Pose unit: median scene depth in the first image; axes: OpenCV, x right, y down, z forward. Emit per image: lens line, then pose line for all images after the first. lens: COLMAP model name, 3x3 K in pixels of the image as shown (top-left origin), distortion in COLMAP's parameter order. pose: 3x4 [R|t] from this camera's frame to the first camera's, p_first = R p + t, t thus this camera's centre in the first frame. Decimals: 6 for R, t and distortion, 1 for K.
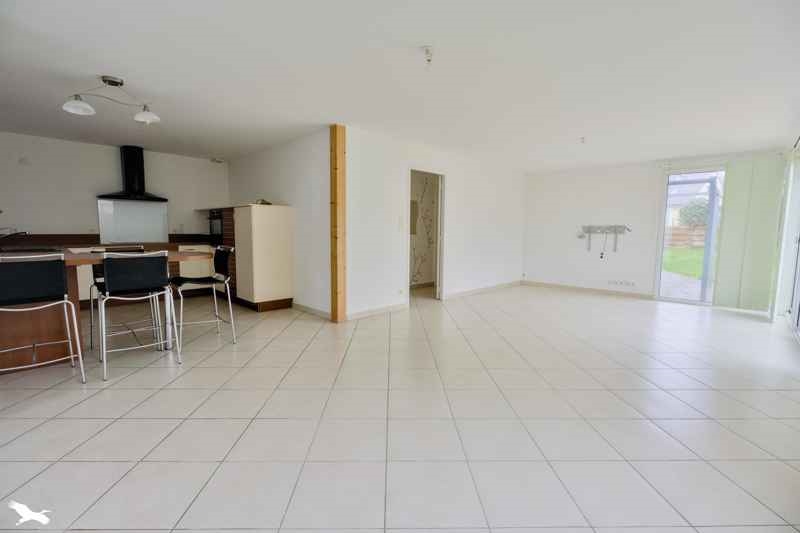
lens RADIAL K [[357.3, 0, 399.7], [0, 357.3, 263.2], [0, 0, 1]] dist [-0.000700, -0.000023]
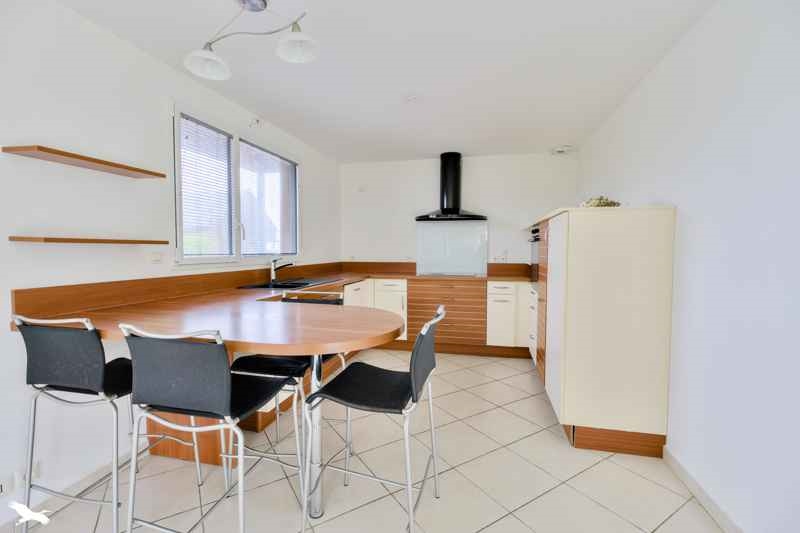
lens RADIAL K [[357.3, 0, 399.7], [0, 357.3, 263.2], [0, 0, 1]] dist [-0.000700, -0.000023]
pose [[0.524611, 0.027160, -0.850908, -0.116638], [-0.081319, 0.996520, -0.018327, -0.059052], [0.847449, 0.078810, 0.524994, 0.498065]]
